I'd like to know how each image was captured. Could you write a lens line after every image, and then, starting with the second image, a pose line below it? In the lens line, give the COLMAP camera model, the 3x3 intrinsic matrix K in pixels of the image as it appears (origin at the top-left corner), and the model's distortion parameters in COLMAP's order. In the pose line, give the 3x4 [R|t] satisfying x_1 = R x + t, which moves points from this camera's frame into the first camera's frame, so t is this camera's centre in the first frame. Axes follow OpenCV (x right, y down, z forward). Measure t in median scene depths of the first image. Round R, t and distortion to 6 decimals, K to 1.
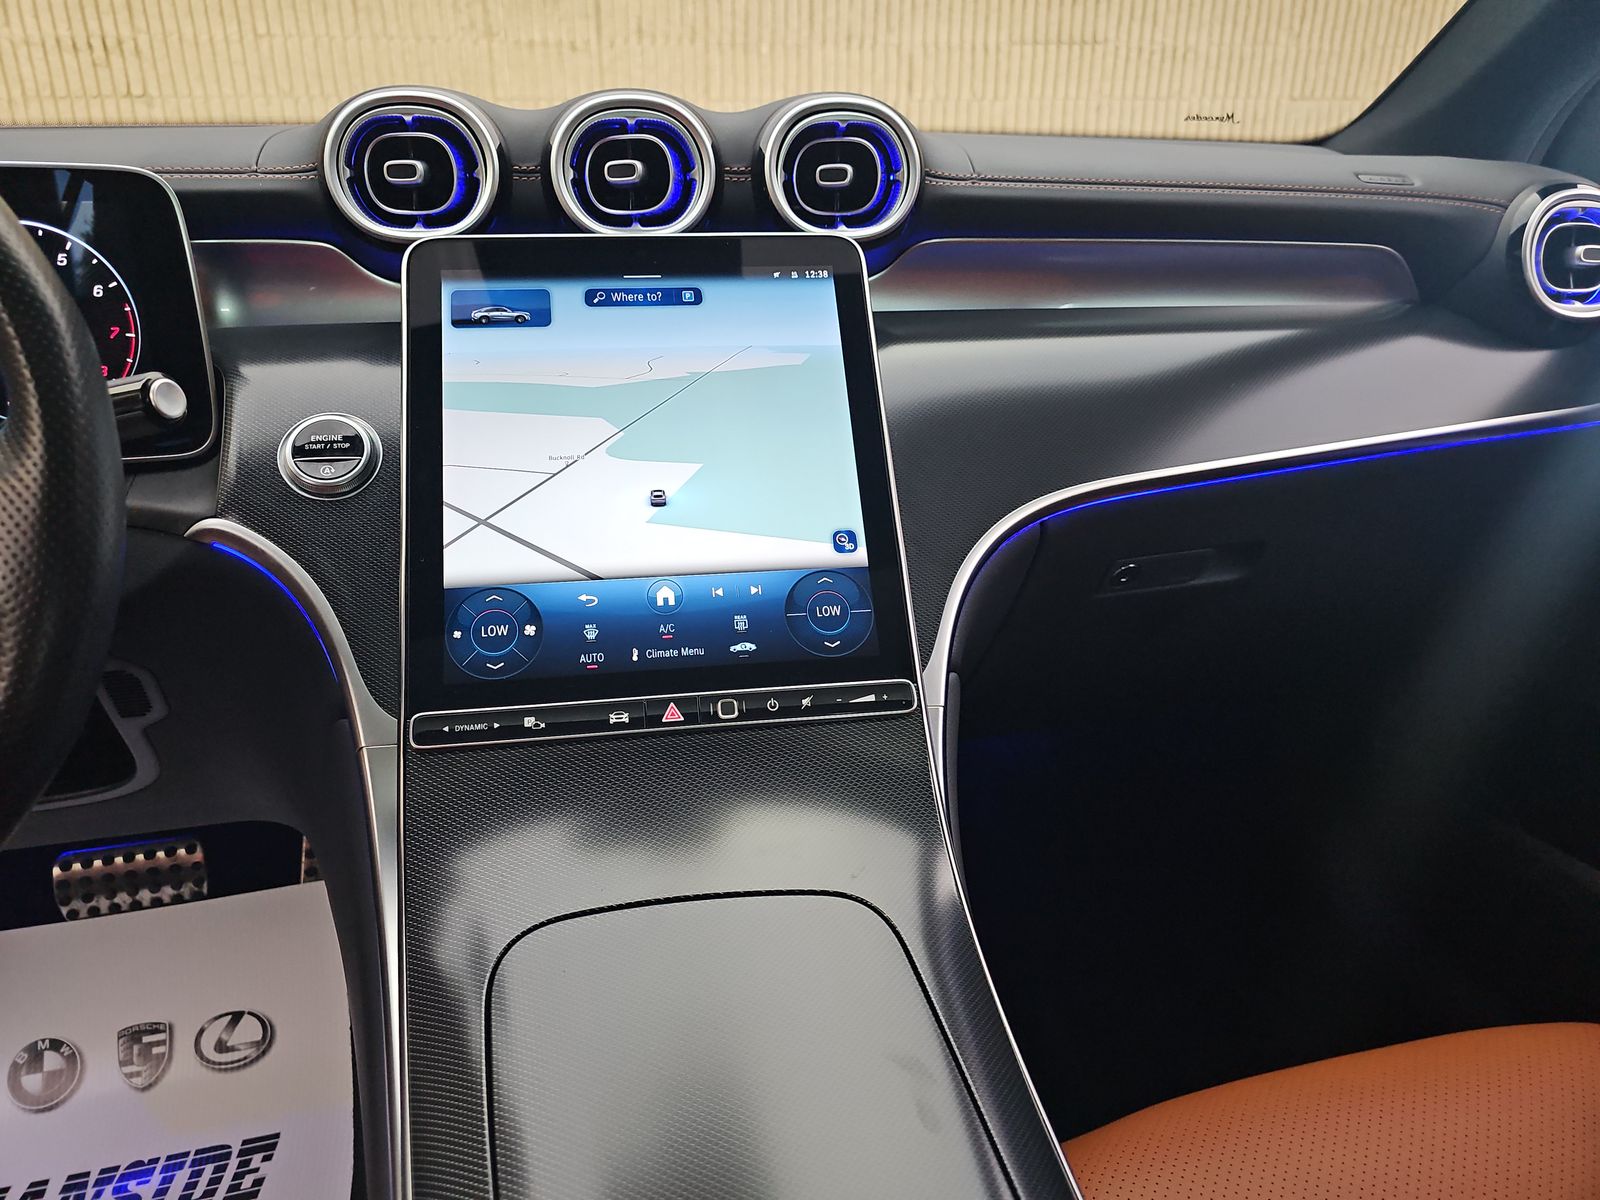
lens RADIAL K [[1051.4, 0, 800.0], [0, 1051.4, 600.0], [0, 0, 1]] dist [-0.002215, -0.001863]
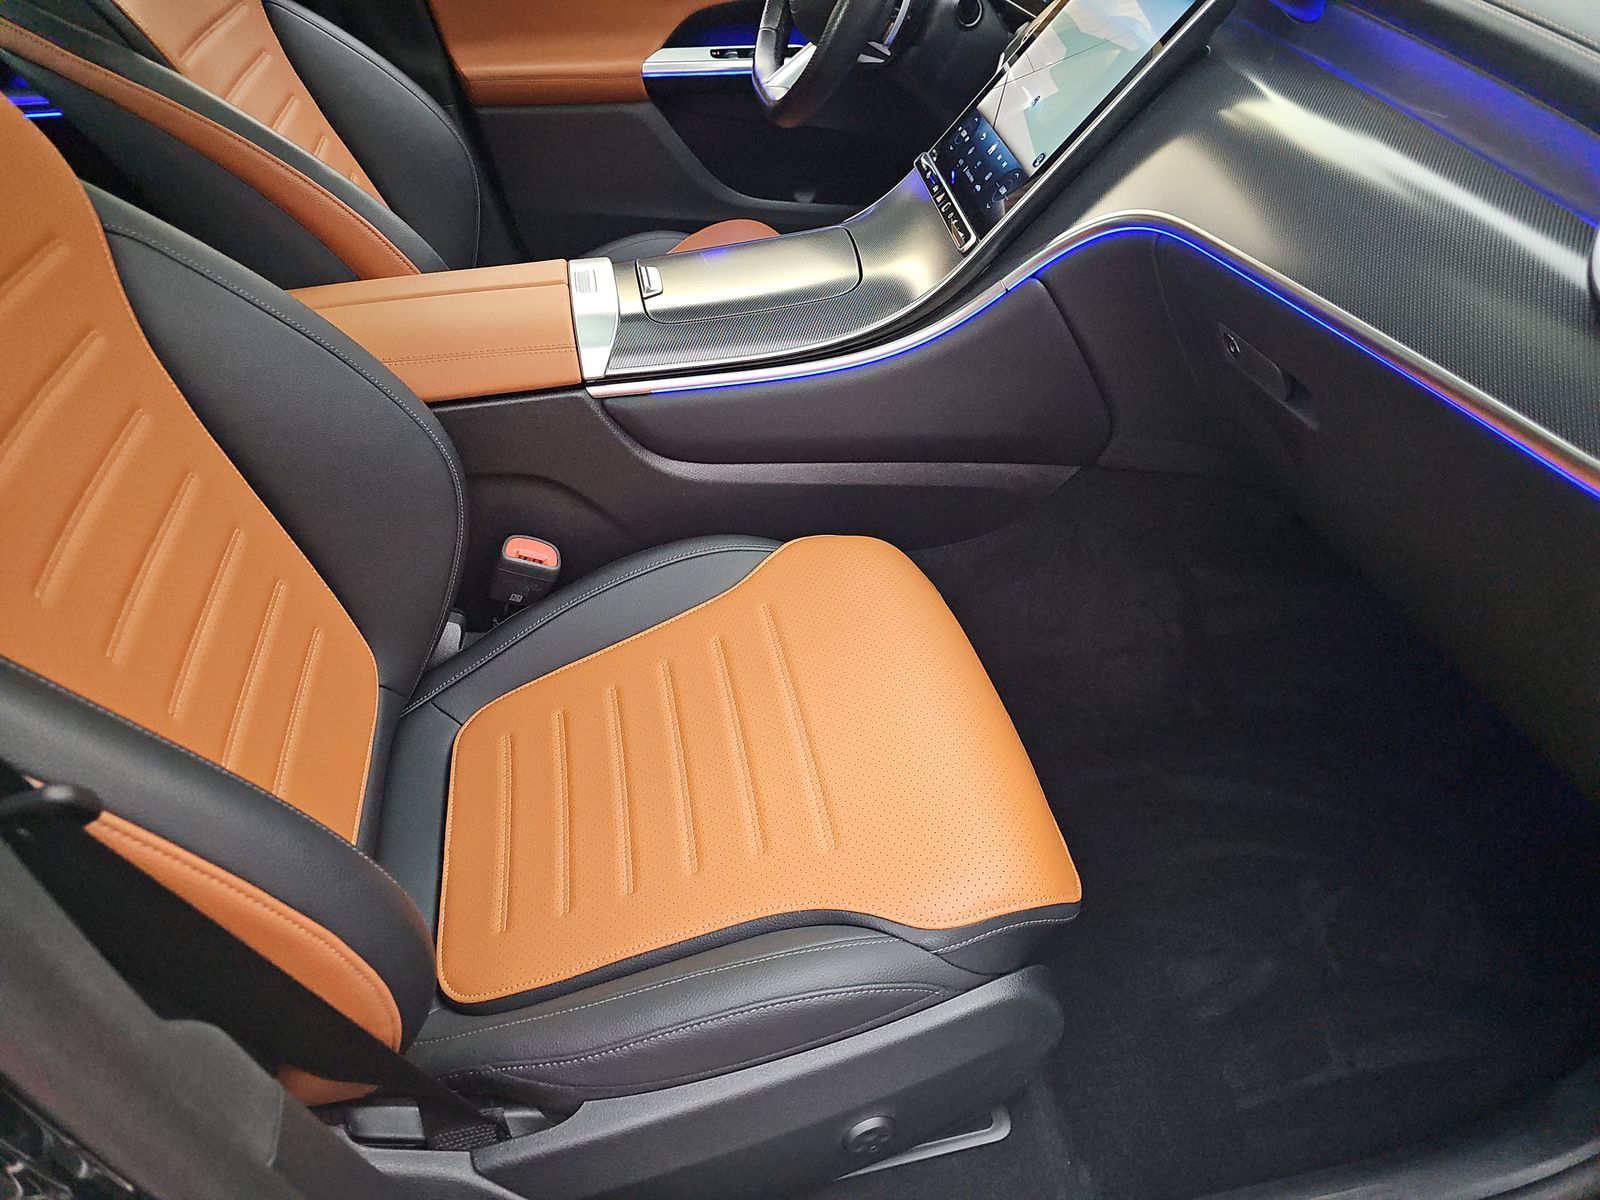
lens RADIAL K [[1051.4, 0, 800.0], [0, 1051.4, 600.0], [0, 0, 1]] dist [-0.002215, -0.001863]
pose [[-0.128434, 0.622647, -0.771891, 1.284669], [-0.348363, 0.700411, 0.622951, -0.337360], [0.928519, 0.348906, 0.126951, 0.514199]]
